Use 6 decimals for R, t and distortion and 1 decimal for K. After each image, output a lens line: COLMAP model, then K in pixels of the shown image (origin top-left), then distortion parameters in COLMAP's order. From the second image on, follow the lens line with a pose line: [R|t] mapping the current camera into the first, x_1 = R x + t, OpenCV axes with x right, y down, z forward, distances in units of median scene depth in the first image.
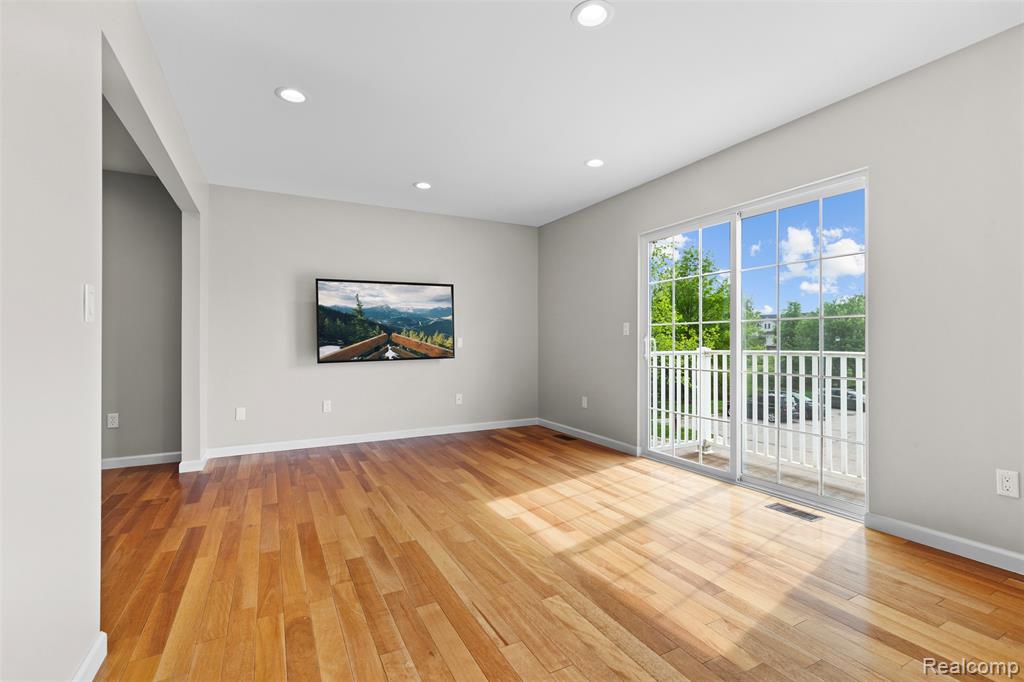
lens RADIAL K [[462.2, 0, 509.9], [0, 462.2, 339.5], [0, 0, 1]] dist [0.004907, -0.000832]
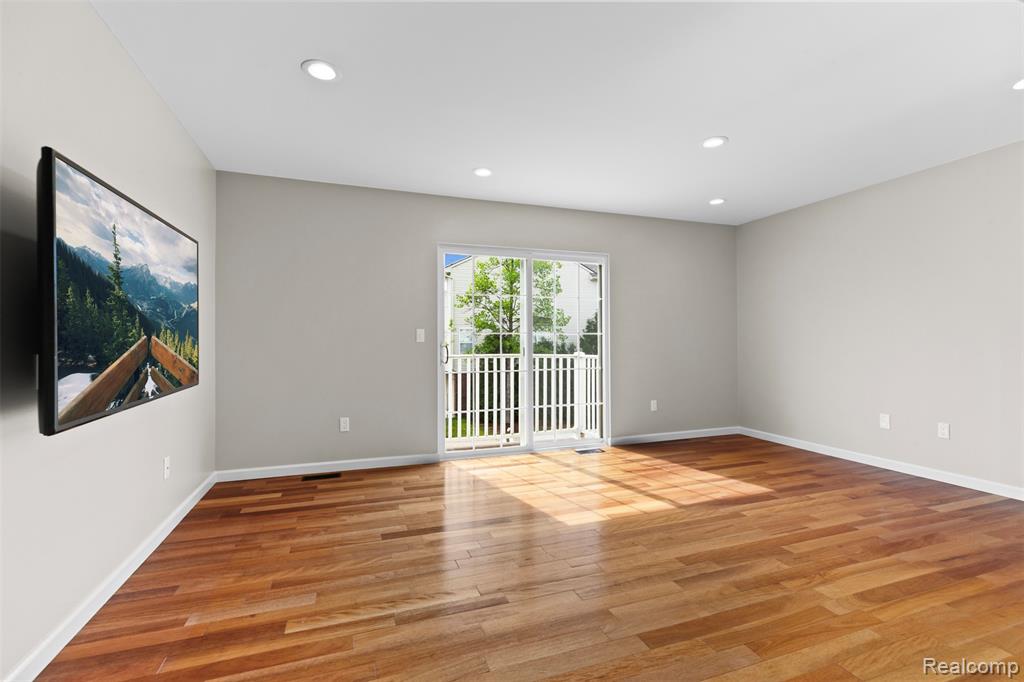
lens RADIAL K [[462.2, 0, 511.3], [0, 462.2, 343.8], [0, 0, 1]] dist [0.004907, -0.000832]
pose [[0.131706, -0.000517, 0.991289, -0.909501], [-0.003242, 0.999994, 0.000952, -0.010699], [-0.991284, -0.003339, 0.131703, 0.913554]]
